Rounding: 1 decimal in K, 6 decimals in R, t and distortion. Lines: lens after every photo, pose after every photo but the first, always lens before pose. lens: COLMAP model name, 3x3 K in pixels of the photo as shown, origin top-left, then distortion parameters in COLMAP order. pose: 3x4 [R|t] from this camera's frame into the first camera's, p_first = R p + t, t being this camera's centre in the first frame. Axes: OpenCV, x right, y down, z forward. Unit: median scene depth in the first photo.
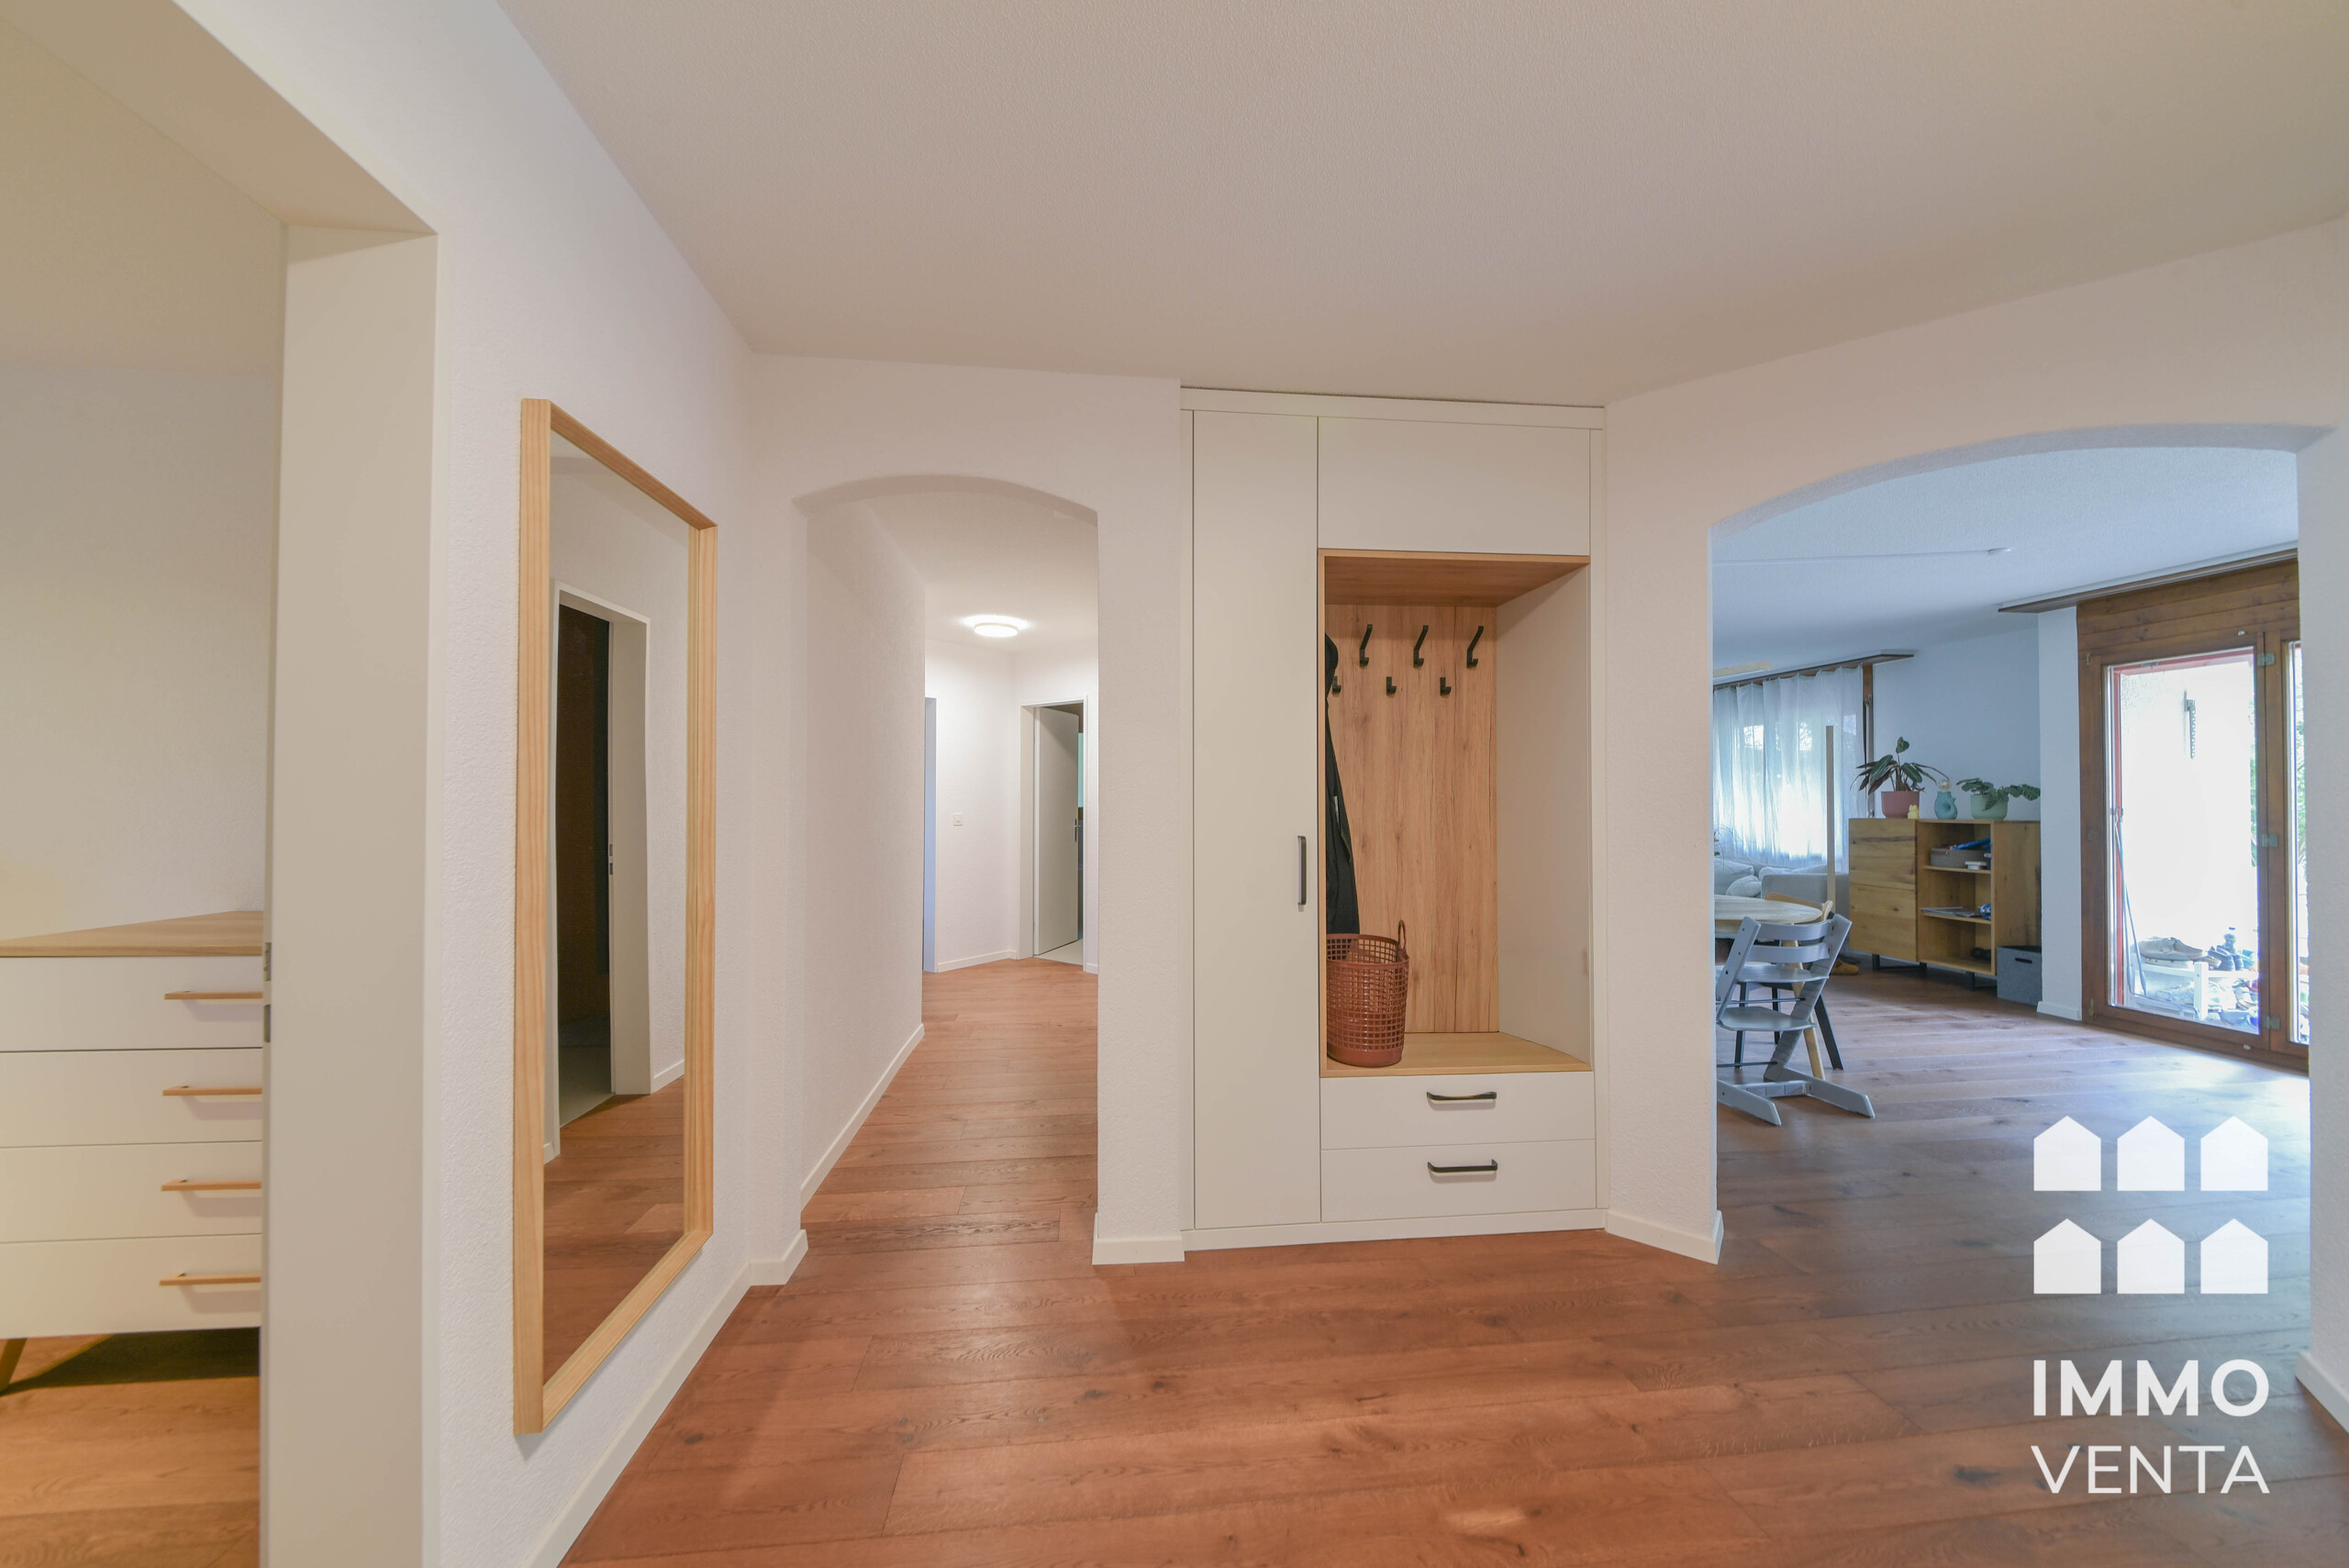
lens RADIAL K [[814.5, 0, 1174.5], [0, 814.5, 784.0], [0, 0, 1]] dist [0.000025, -0.000004]
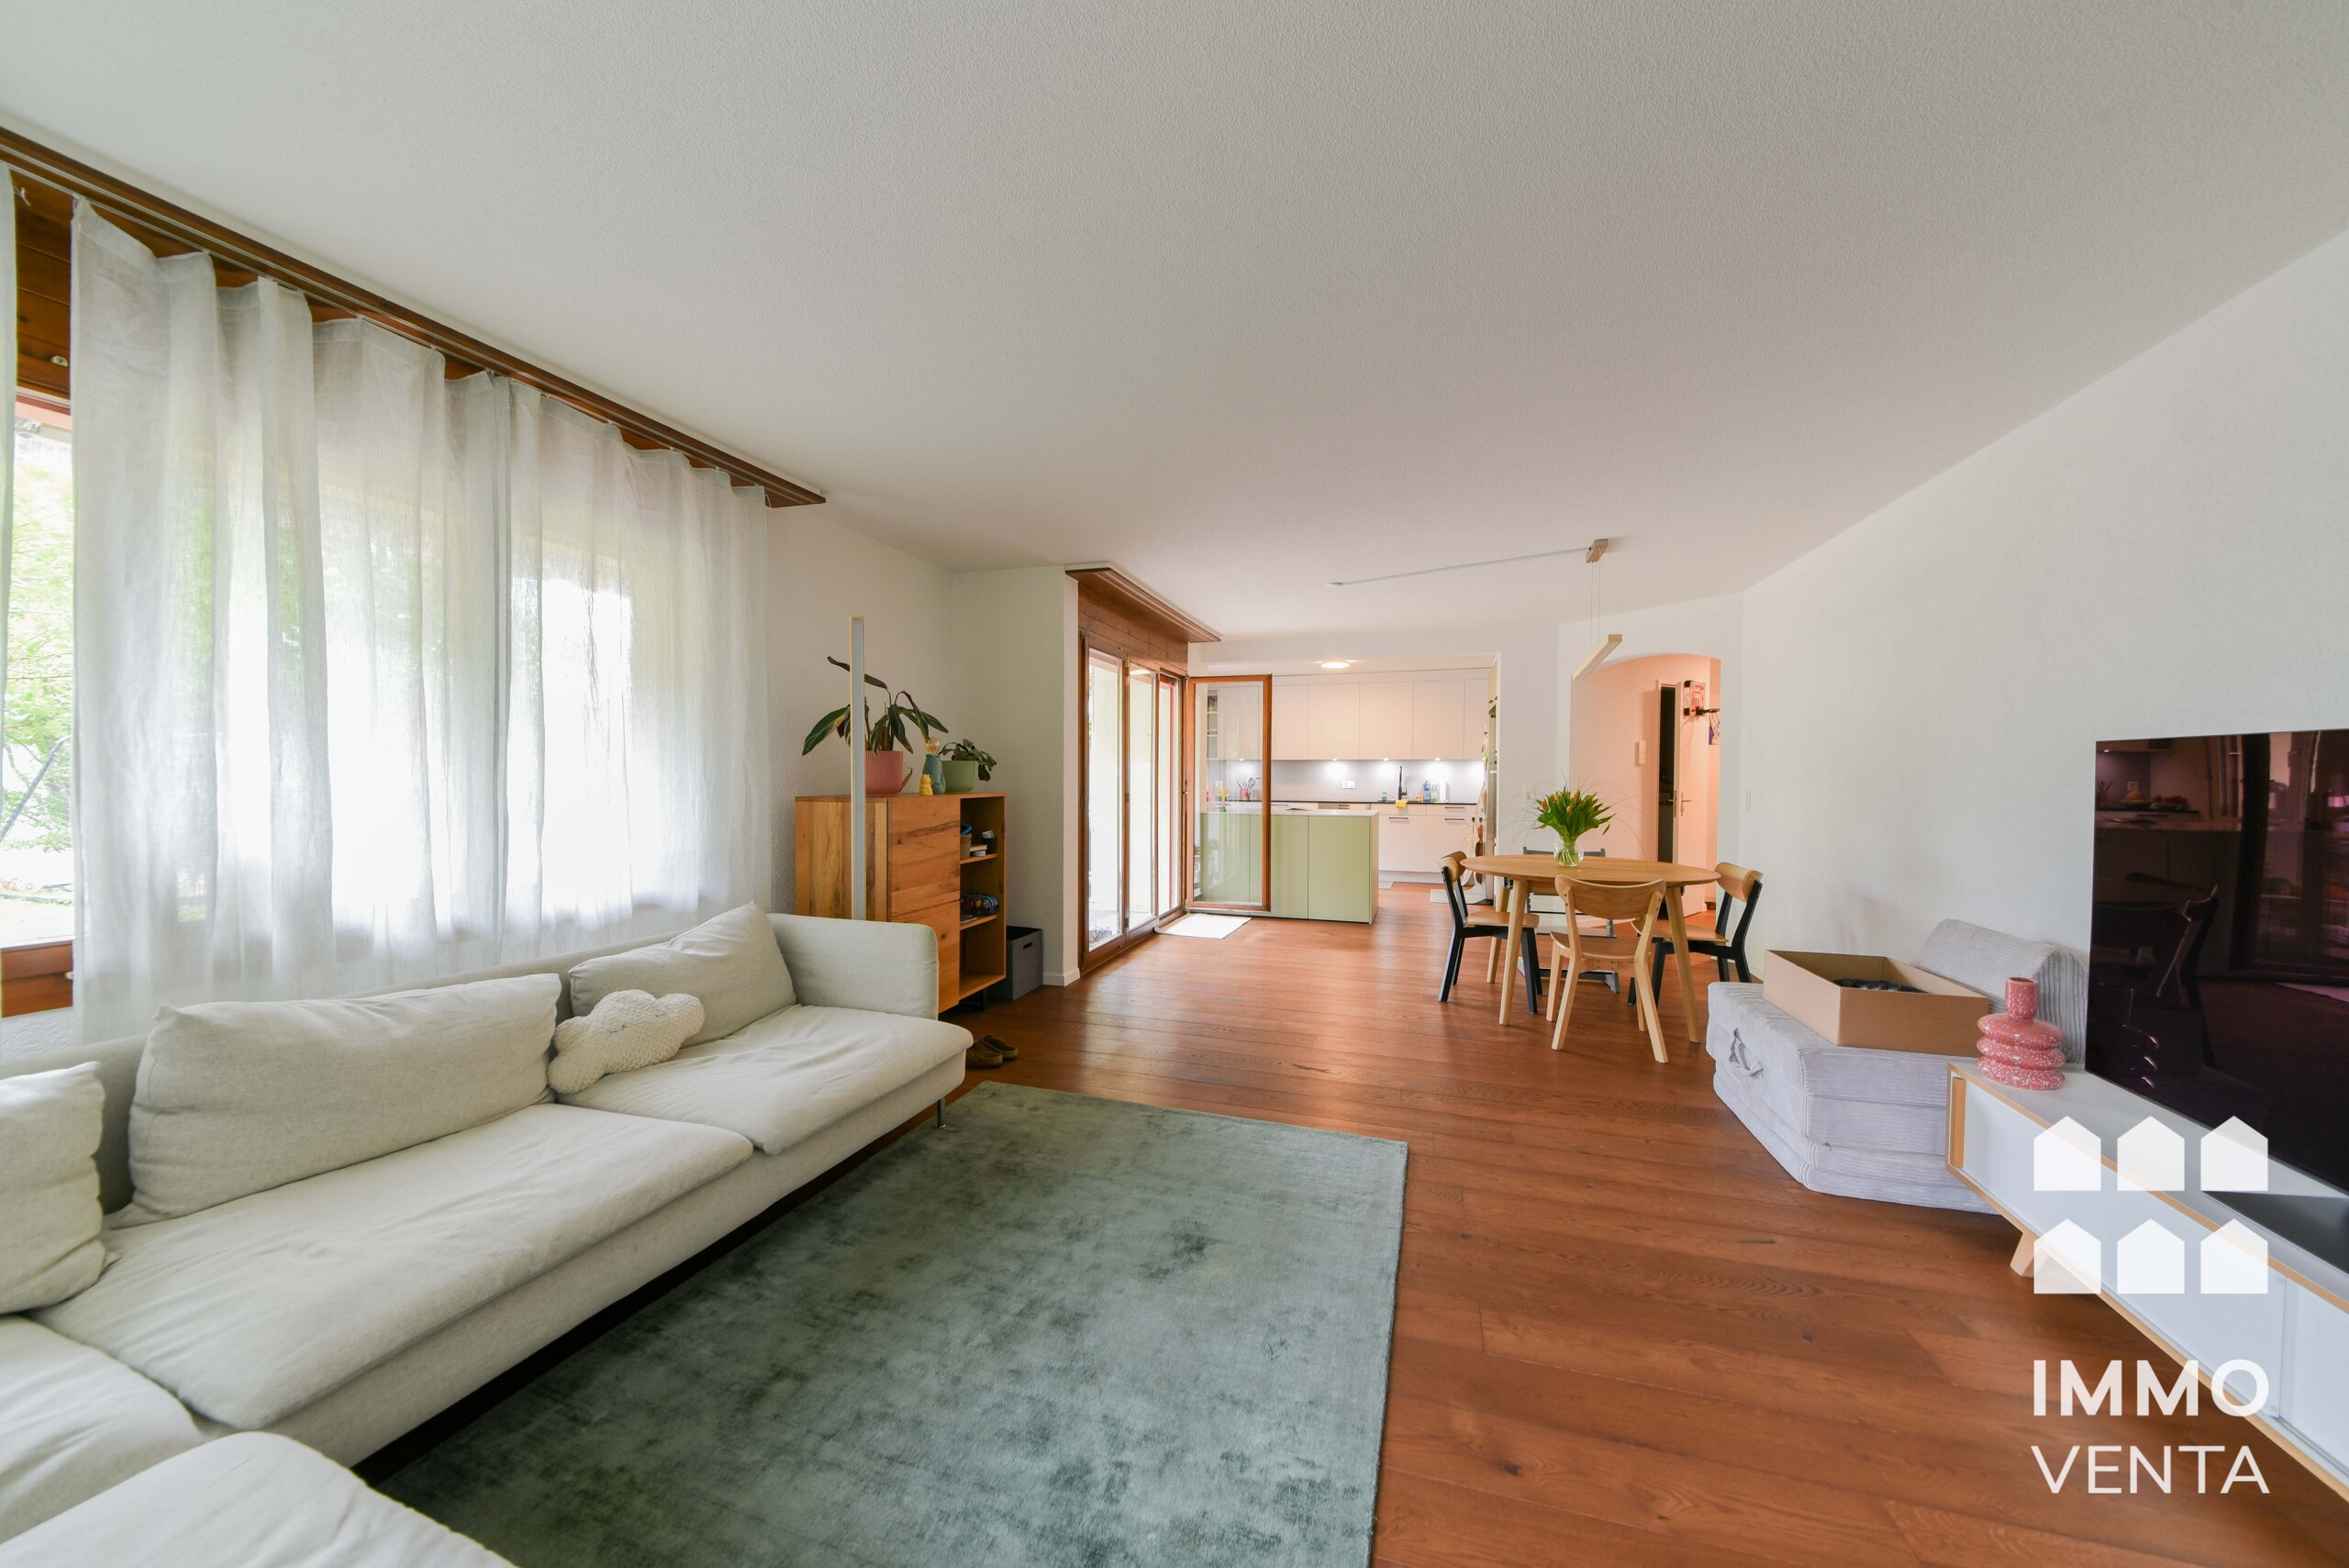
lens RADIAL K [[814.5, 0, 1174.5], [0, 814.5, 784.0], [0, 0, 1]] dist [0.000025, -0.000004]
pose [[-0.927349, -0.009833, 0.374068, 0.464483], [-0.012682, 0.999906, -0.005156, 0.034234], [-0.373982, -0.009525, -0.927387, 1.486551]]
